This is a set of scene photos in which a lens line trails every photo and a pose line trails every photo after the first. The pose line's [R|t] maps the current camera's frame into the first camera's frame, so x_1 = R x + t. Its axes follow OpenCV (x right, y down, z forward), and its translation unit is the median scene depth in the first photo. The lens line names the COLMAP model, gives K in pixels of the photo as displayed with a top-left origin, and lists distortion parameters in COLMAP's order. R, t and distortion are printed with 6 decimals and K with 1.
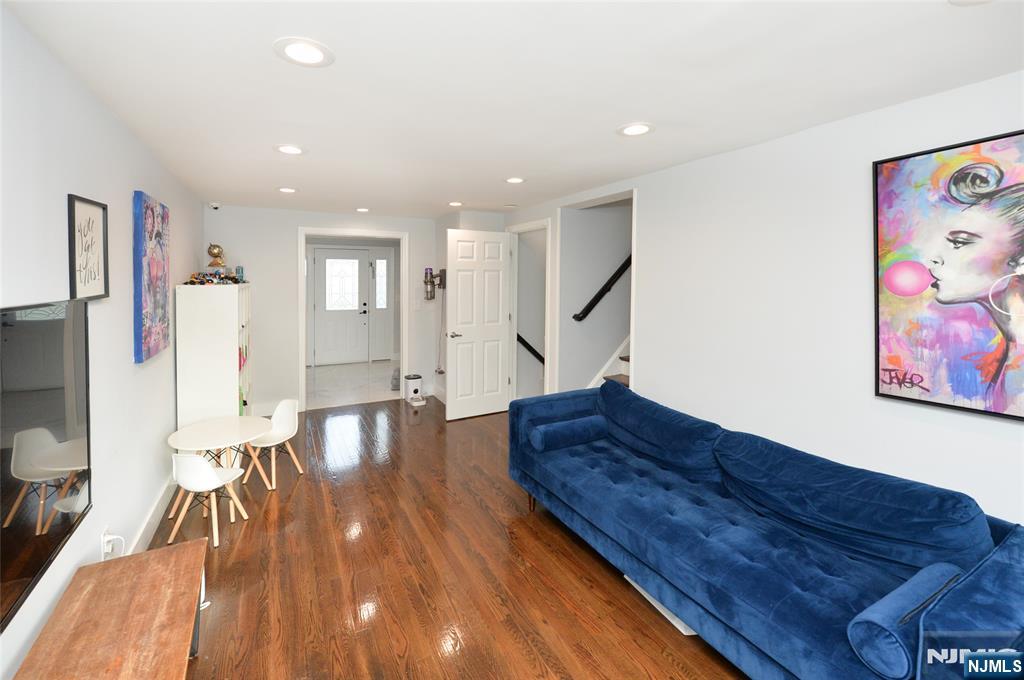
lens RADIAL K [[442.5, 0, 486.1], [0, 442.5, 296.2], [0, 0, 1]] dist [-0.005065, -0.000721]
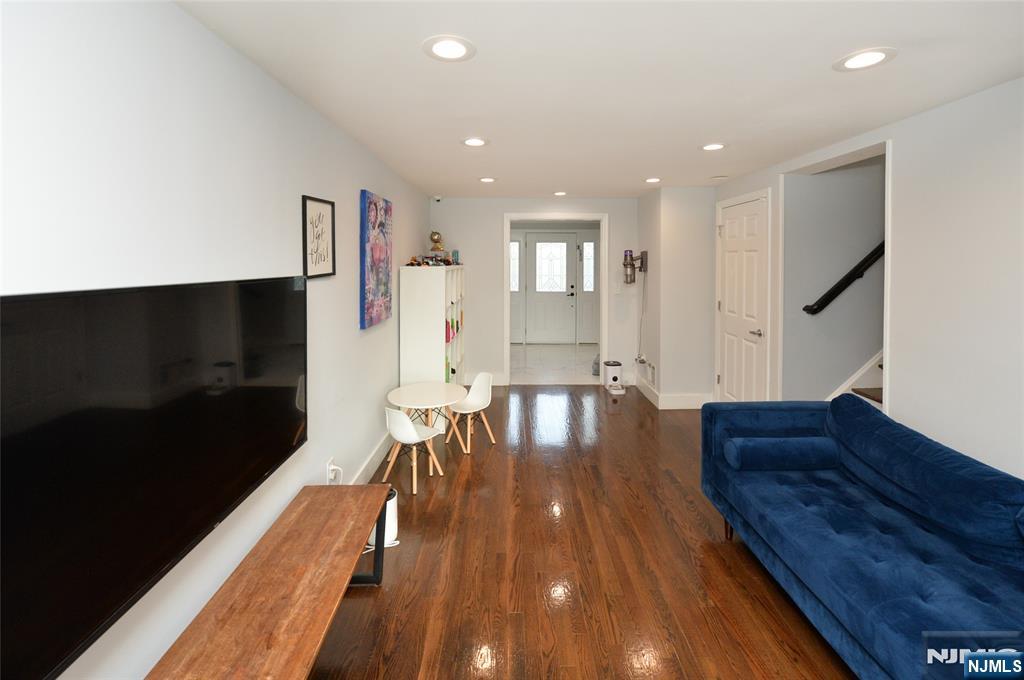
lens RADIAL K [[442.5, 0, 512.3], [0, 442.5, 270.4], [0, 0, 1]] dist [-0.005065, -0.000721]
pose [[0.895148, 0.009192, -0.445673, 0.117271], [-0.018325, 0.999701, -0.016186, 0.000180], [0.445391, 0.022656, 0.895049, 0.068195]]
